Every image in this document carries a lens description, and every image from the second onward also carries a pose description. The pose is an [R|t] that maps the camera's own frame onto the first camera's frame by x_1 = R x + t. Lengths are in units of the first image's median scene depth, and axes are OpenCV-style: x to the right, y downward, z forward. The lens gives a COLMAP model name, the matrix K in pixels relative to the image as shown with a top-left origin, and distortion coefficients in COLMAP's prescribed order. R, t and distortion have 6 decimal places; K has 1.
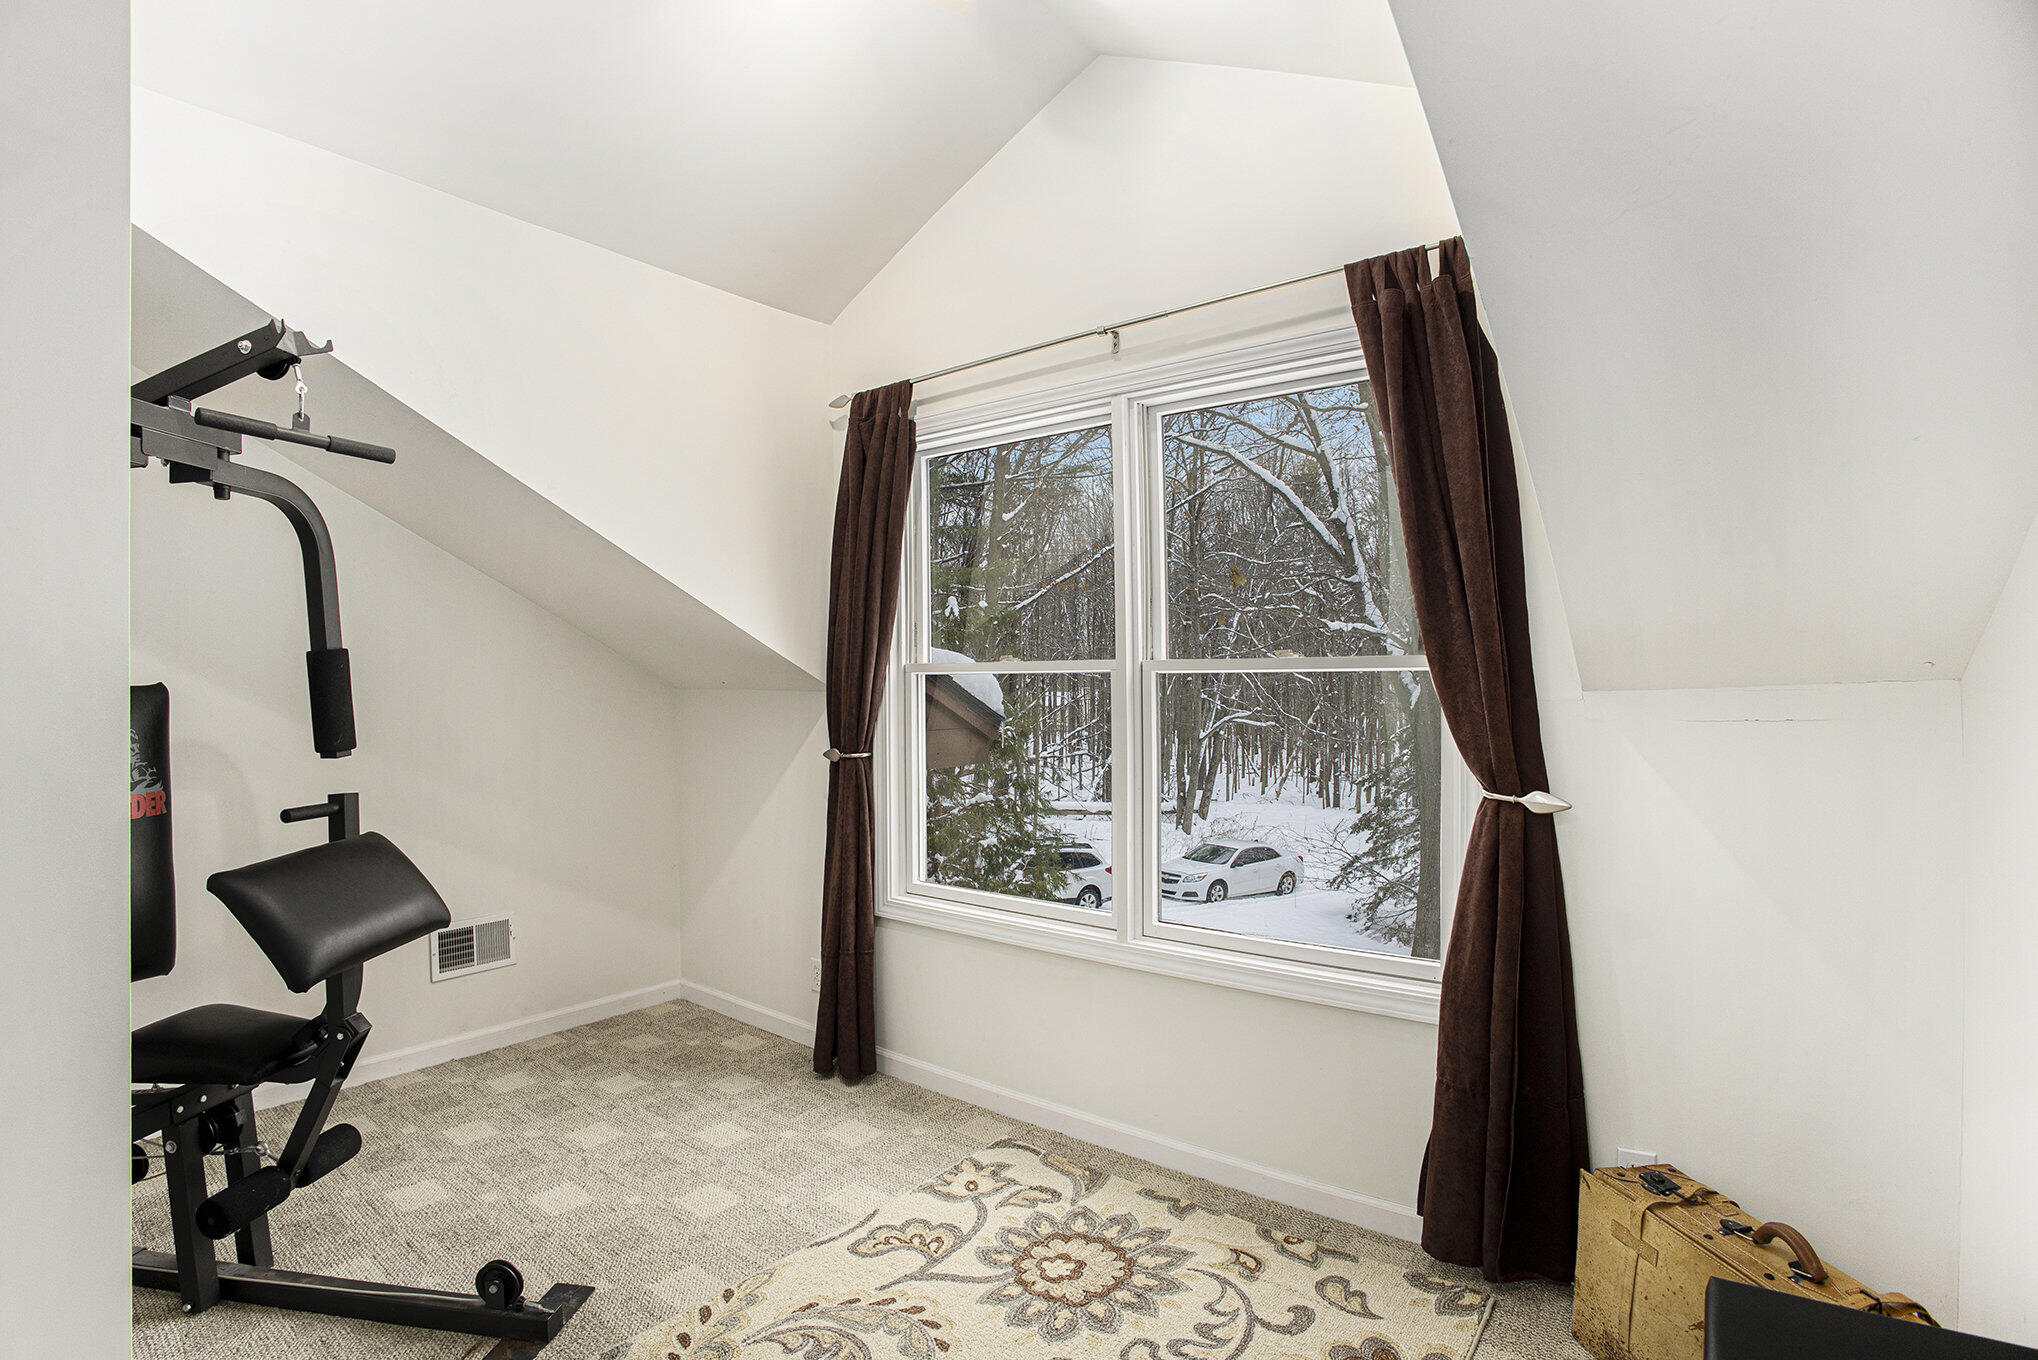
lens RADIAL K [[1025.7, 0, 1016.8], [0, 1025.7, 686.1], [0, 0, 1]] dist [-0.002867, -0.000486]
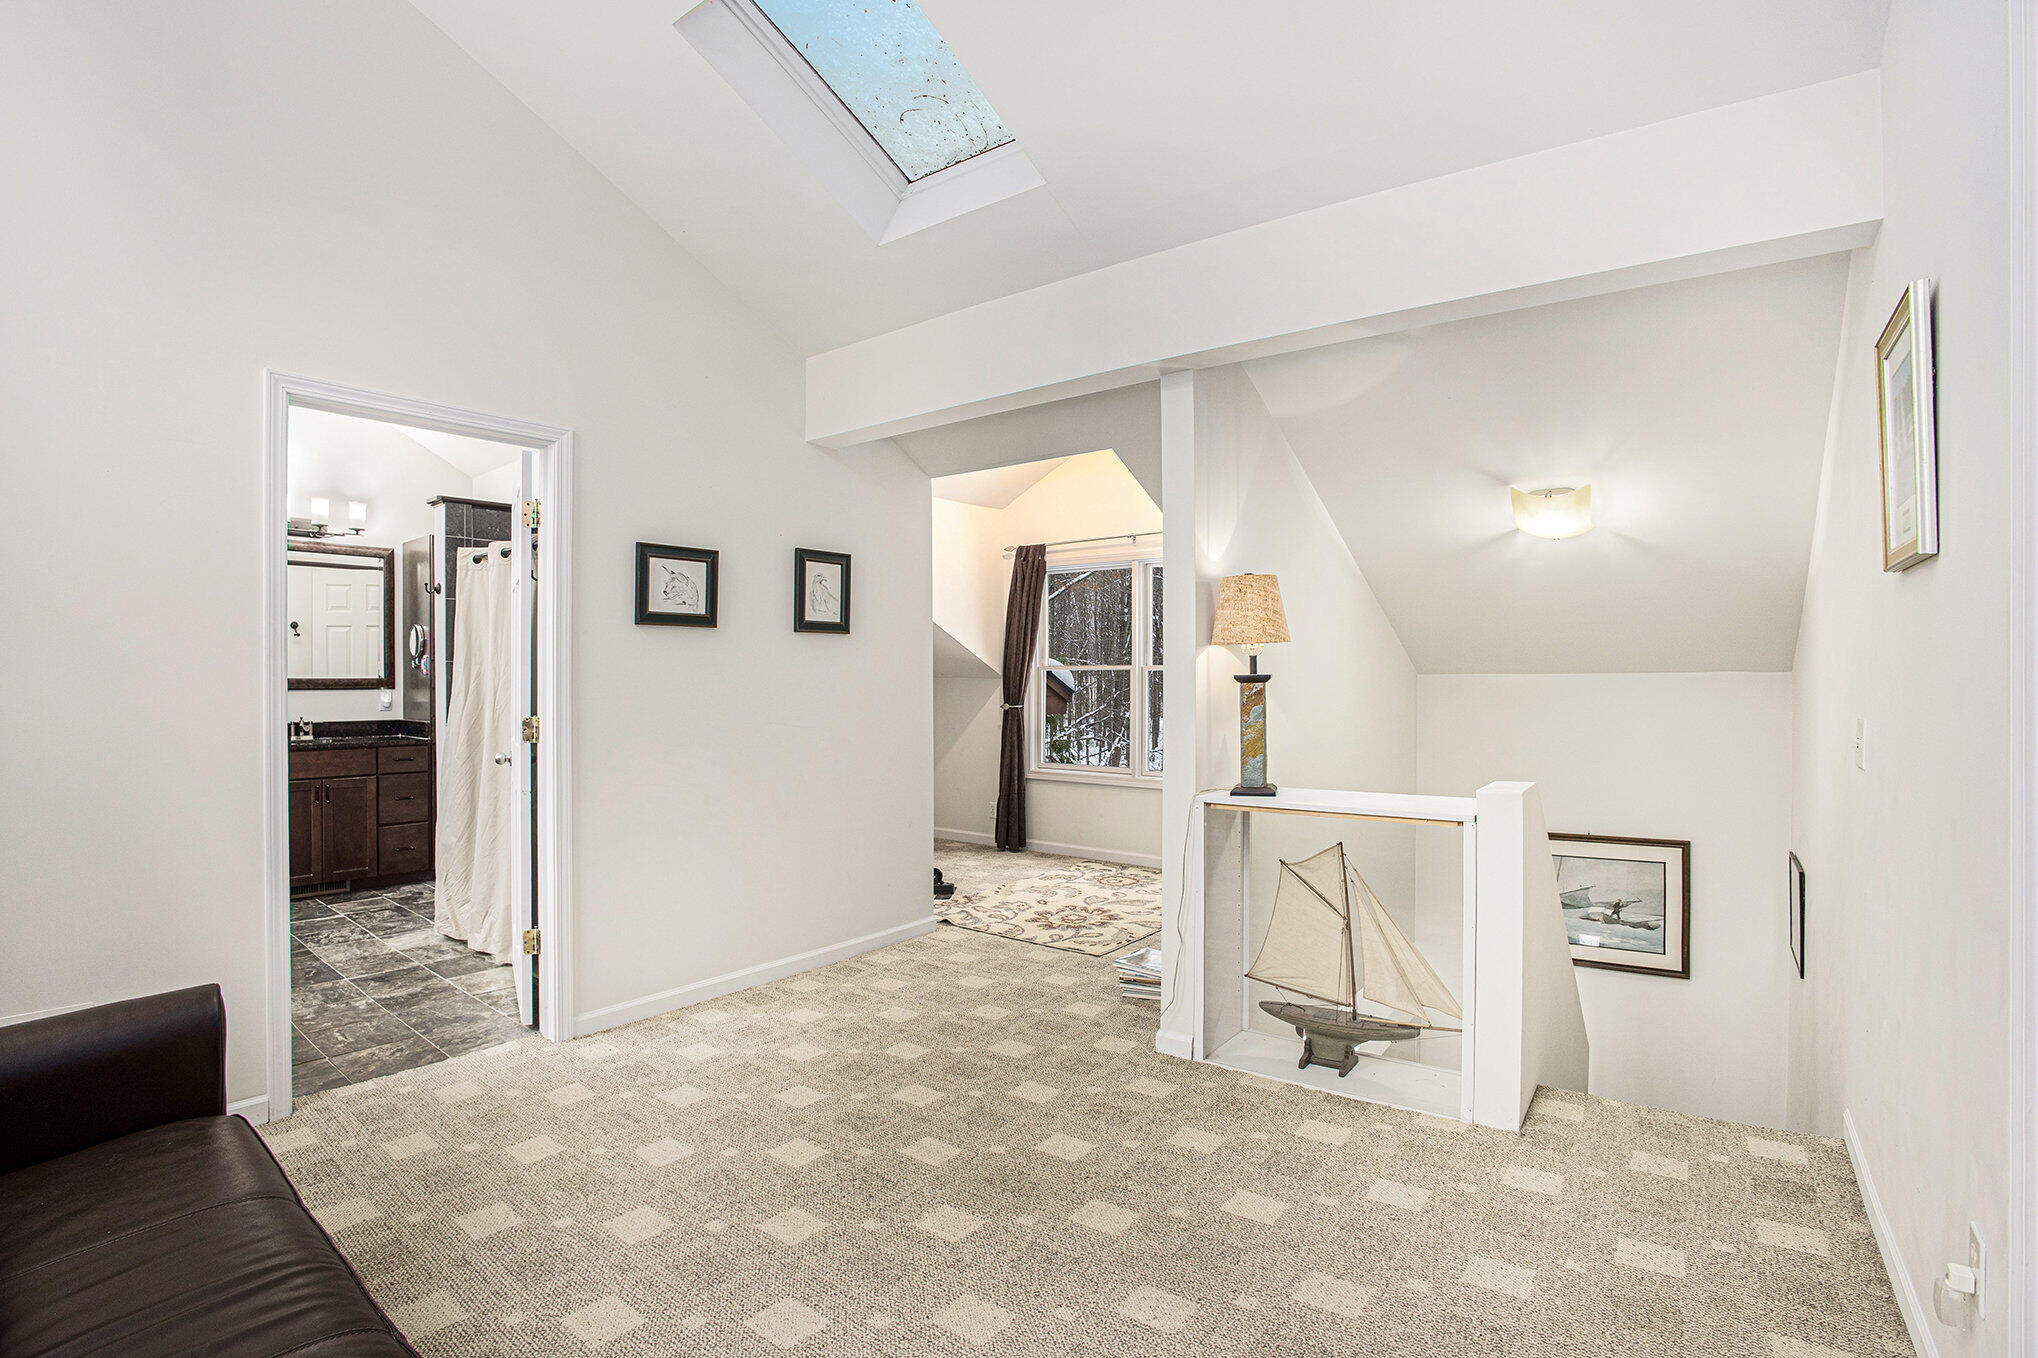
lens RADIAL K [[1025.7, 0, 1016.8], [0, 1025.7, 685.1], [0, 0, 1]] dist [-0.002867, -0.000486]
pose [[0.999968, 0.006331, -0.004809, -0.144008], [-0.006279, 0.999922, 0.010839, -0.004213], [0.004877, -0.010808, 0.999930, -1.230323]]
